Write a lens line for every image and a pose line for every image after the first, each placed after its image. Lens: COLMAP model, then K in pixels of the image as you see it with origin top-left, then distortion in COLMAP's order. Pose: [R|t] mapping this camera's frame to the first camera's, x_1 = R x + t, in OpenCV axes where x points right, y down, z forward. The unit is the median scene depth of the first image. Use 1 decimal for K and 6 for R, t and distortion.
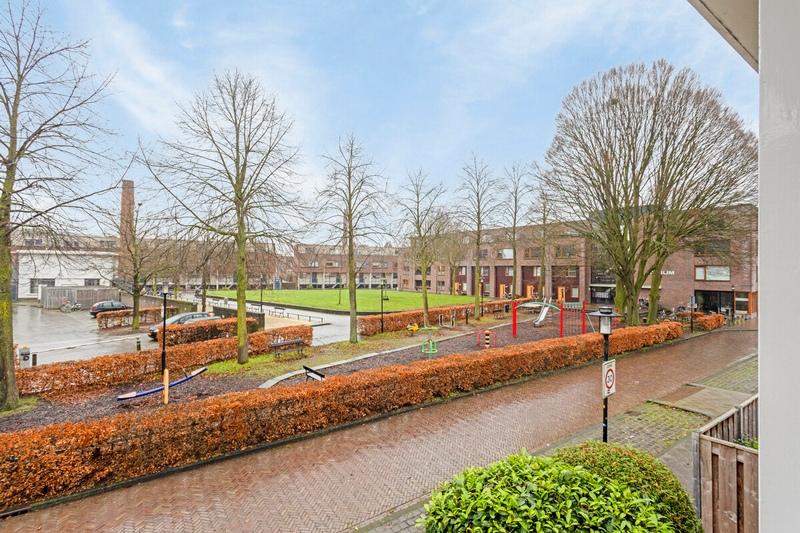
lens RADIAL K [[376.9, 0, 398.7], [0, 376.9, 264.1], [0, 0, 1]] dist [0.002896, 0.001072]
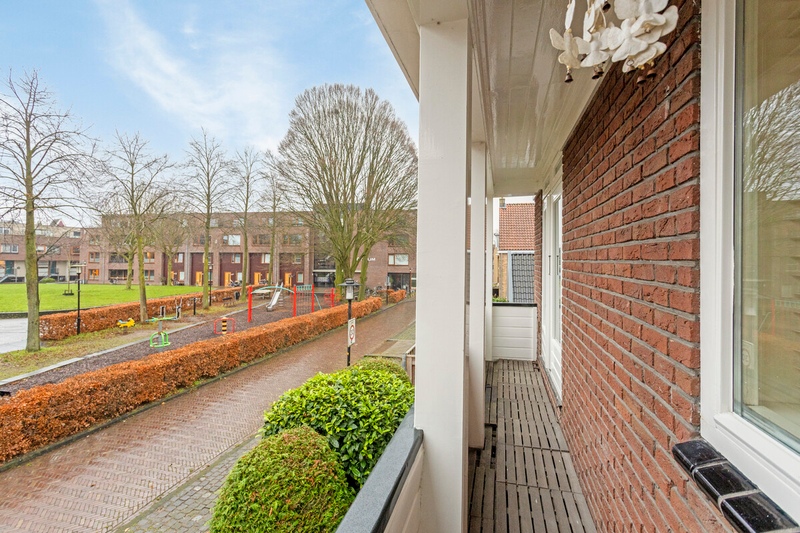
lens RADIAL K [[408.0, 0, 400.0], [0, 408.0, 255.2], [0, 0, 1]] dist [0.001489, 0.000547]
pose [[0.753858, 0.010821, 0.656948, -0.104734], [-0.012102, 0.999923, -0.002583, 0.012438], [-0.656926, -0.006004, 0.753932, -0.079525]]
